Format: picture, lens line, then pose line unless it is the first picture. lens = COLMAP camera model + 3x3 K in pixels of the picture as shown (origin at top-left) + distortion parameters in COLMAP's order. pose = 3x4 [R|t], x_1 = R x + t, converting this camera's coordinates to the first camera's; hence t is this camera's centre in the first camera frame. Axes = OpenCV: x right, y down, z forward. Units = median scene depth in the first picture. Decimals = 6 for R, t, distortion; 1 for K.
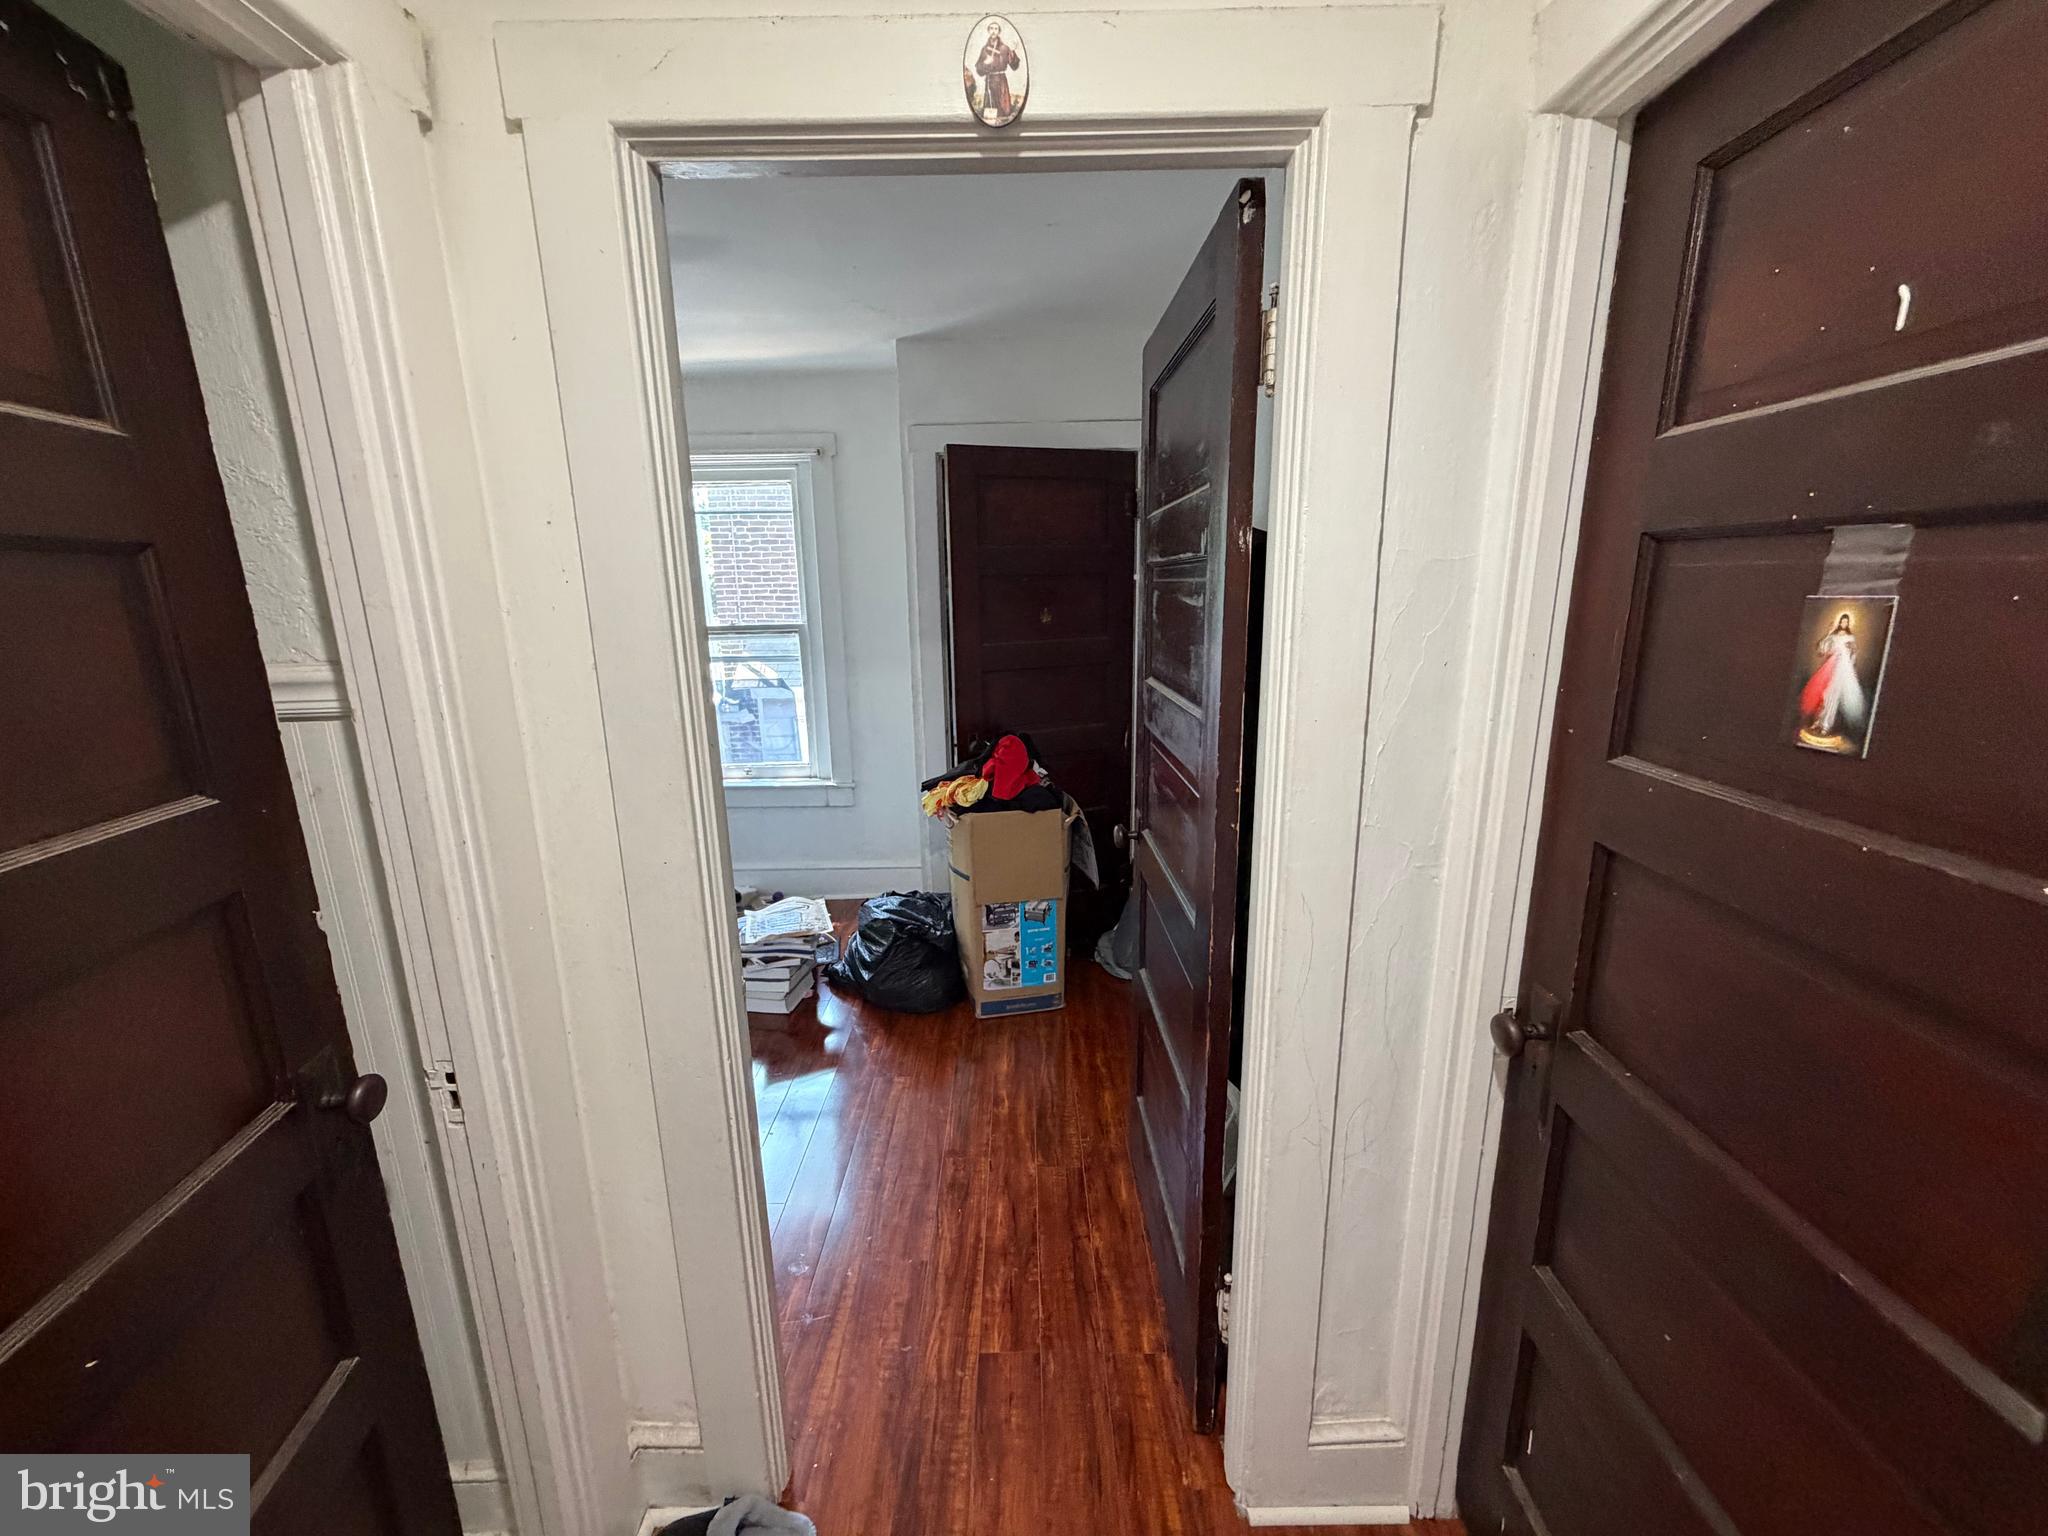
lens RADIAL K [[814.3, 0, 1015.8], [0, 814.3, 767.9], [0, 0, 1]] dist [-0.000159, 0.000278]
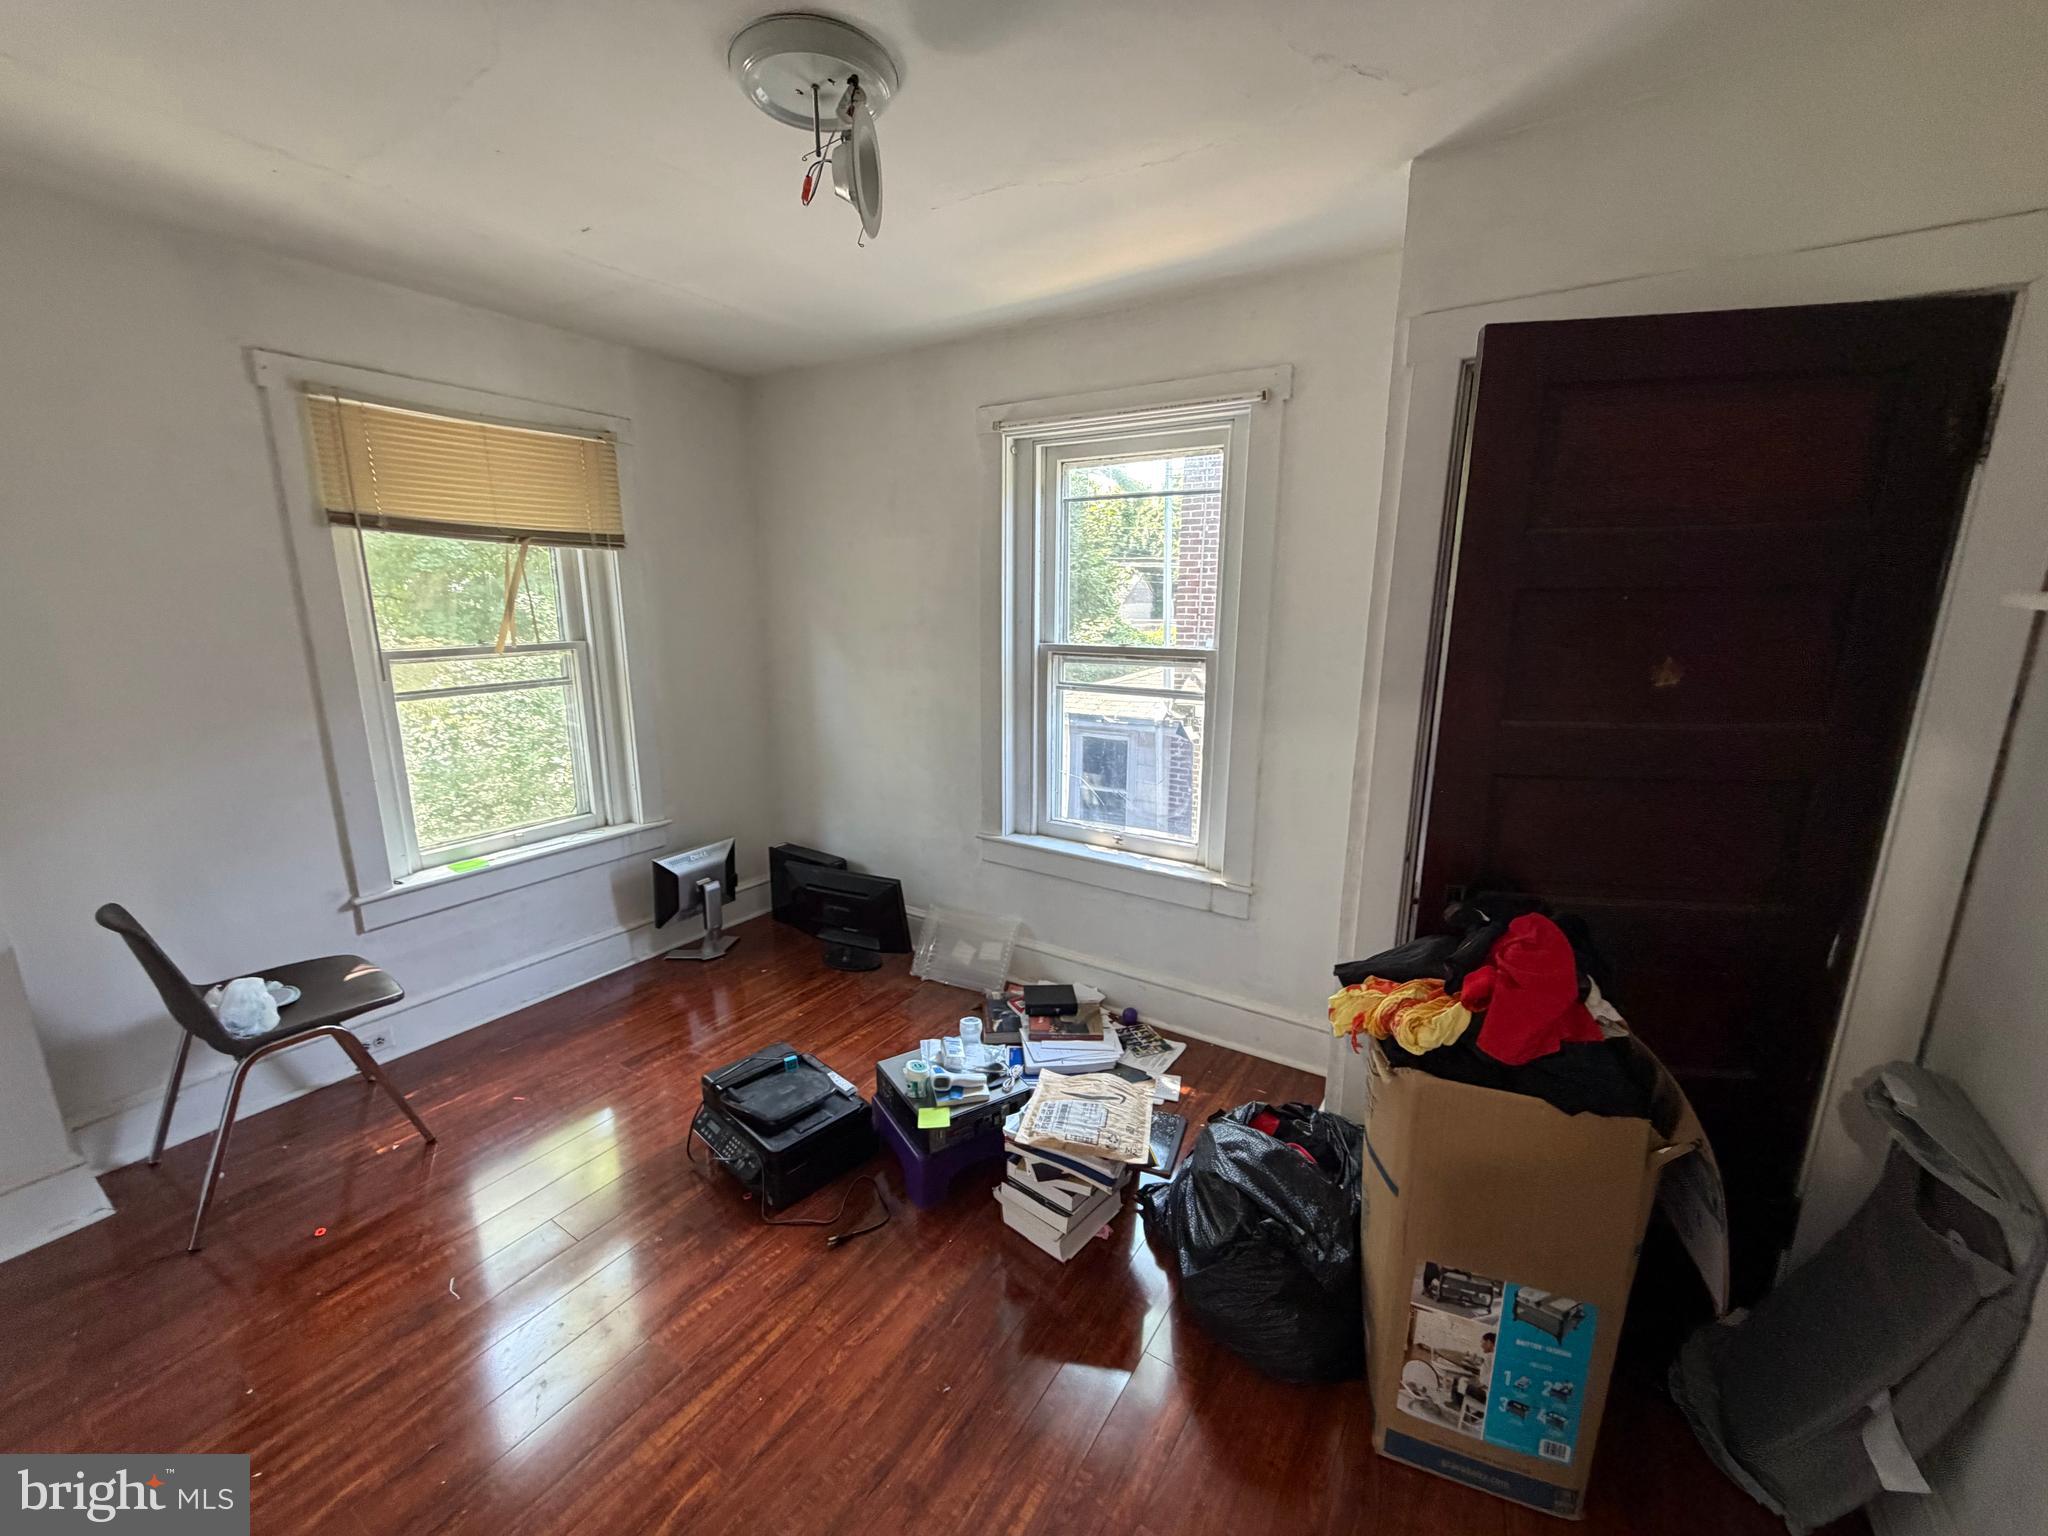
lens RADIAL K [[814.3, 0, 1015.8], [0, 814.3, 767.9], [0, 0, 1]] dist [-0.000159, 0.000278]
pose [[0.835775, 0.137352, -0.531615, -0.022403], [-0.138069, 0.989669, 0.038634, -0.106321], [0.531430, 0.041110, 0.846104, 0.422996]]
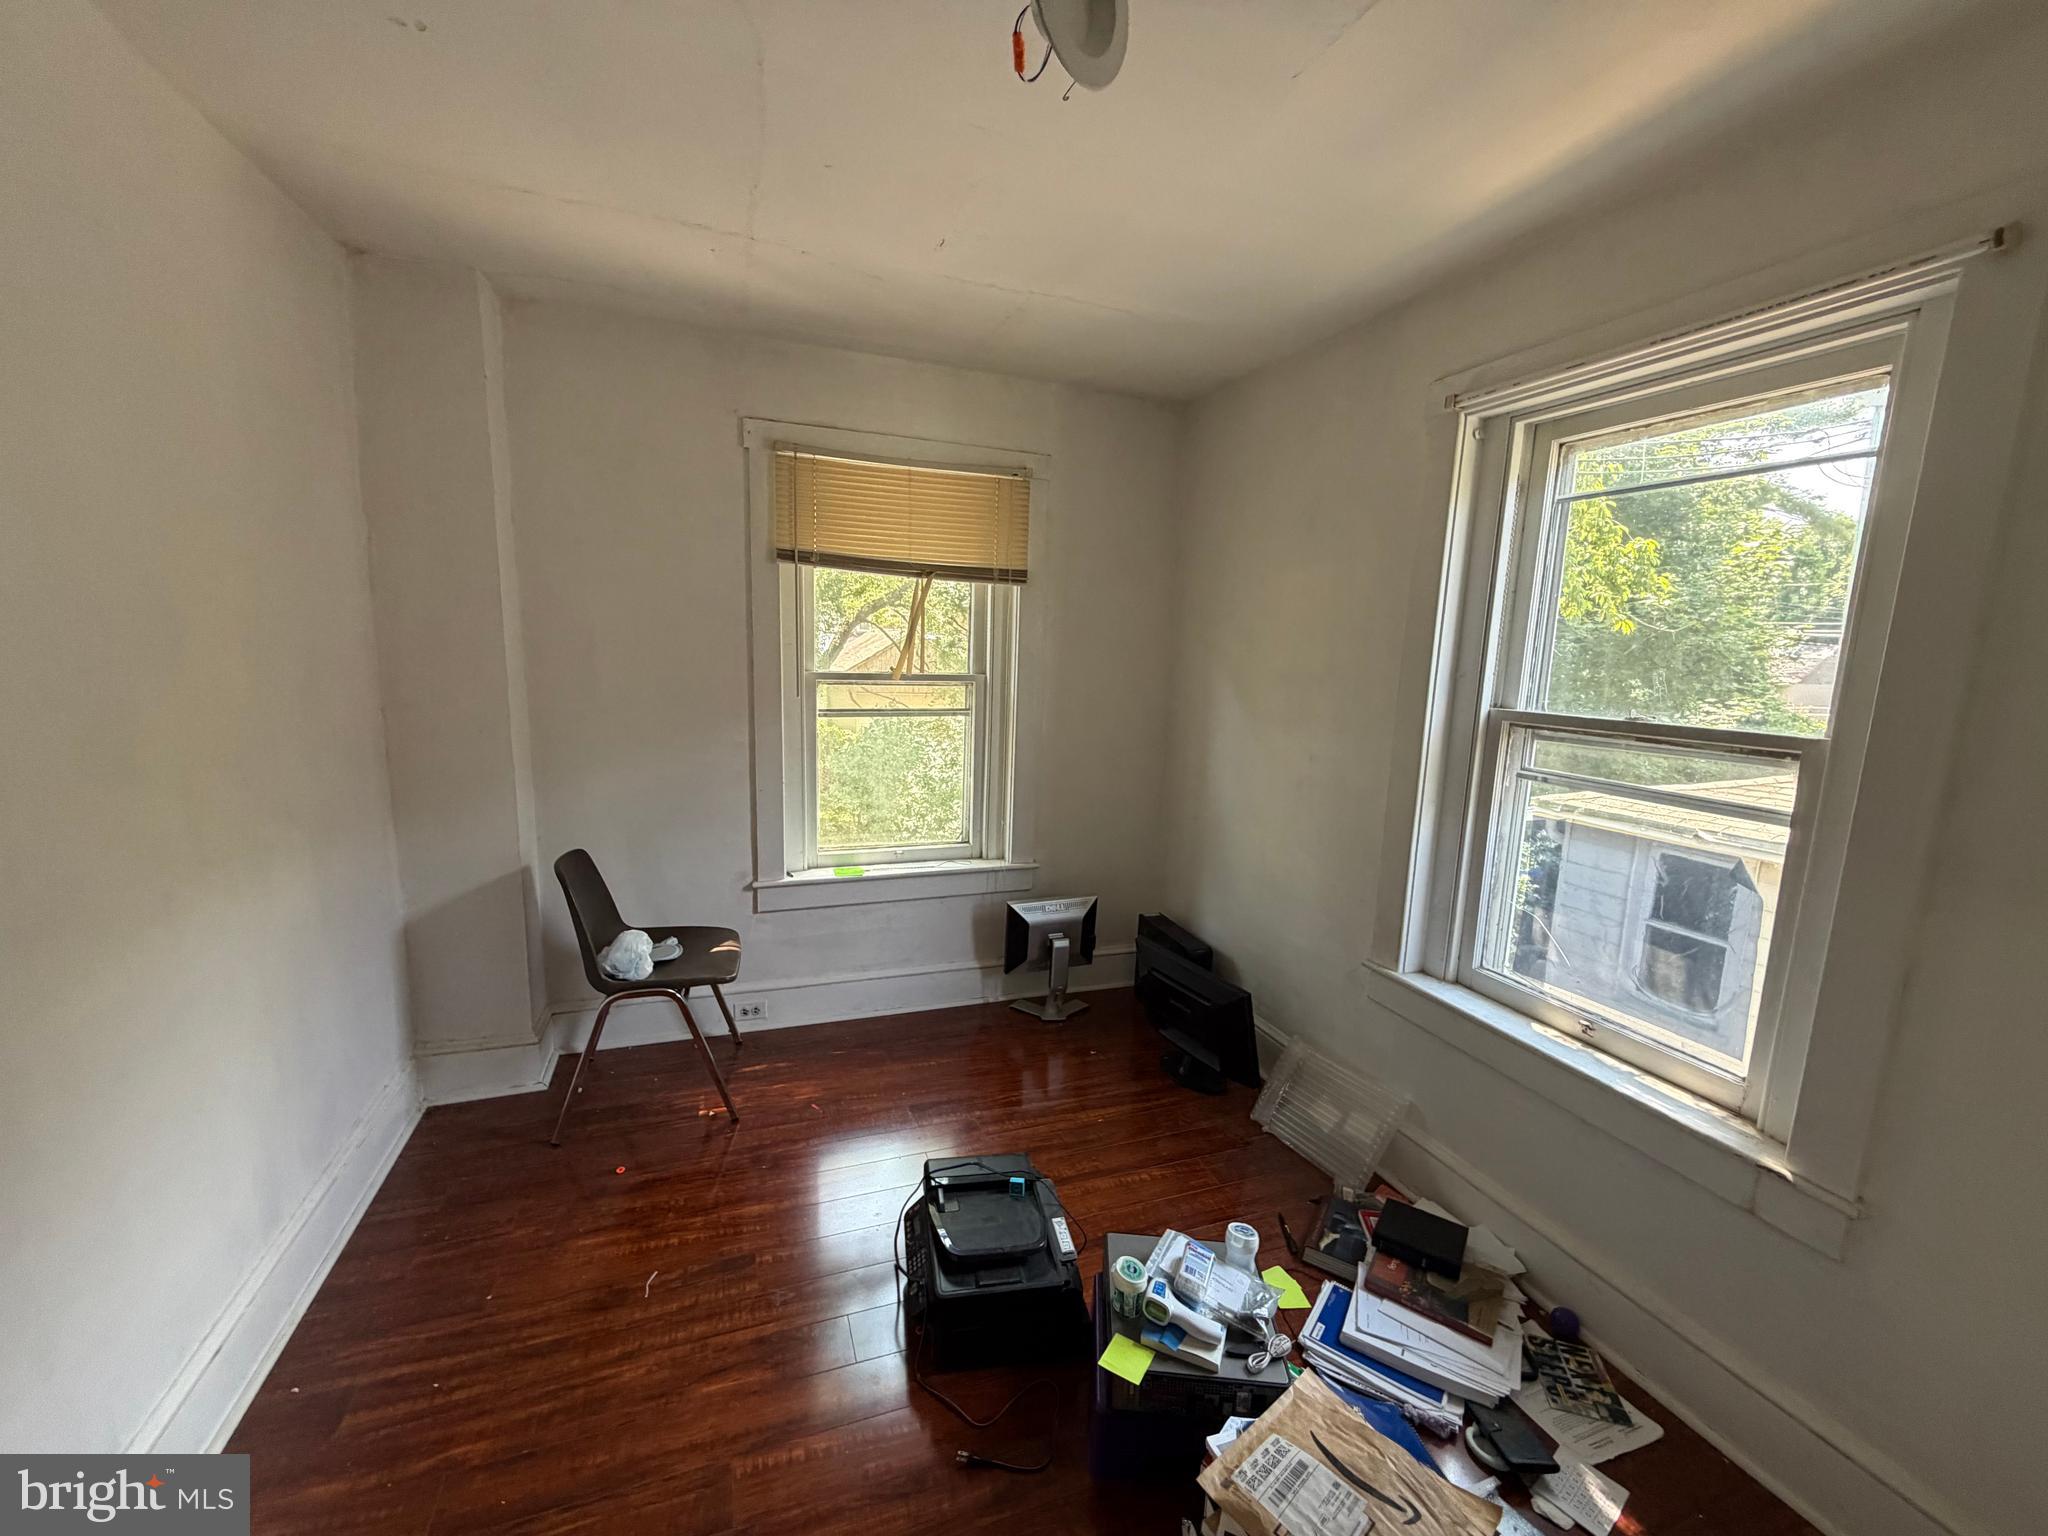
lens RADIAL K [[814.3, 0, 1015.8], [0, 814.3, 767.9], [0, 0, 1]] dist [-0.000159, 0.000278]
pose [[0.344776, 0.172578, -0.922684, -0.047532], [-0.243687, 0.965709, 0.089568, -0.139869], [0.906502, 0.193965, 0.375009, 0.680370]]
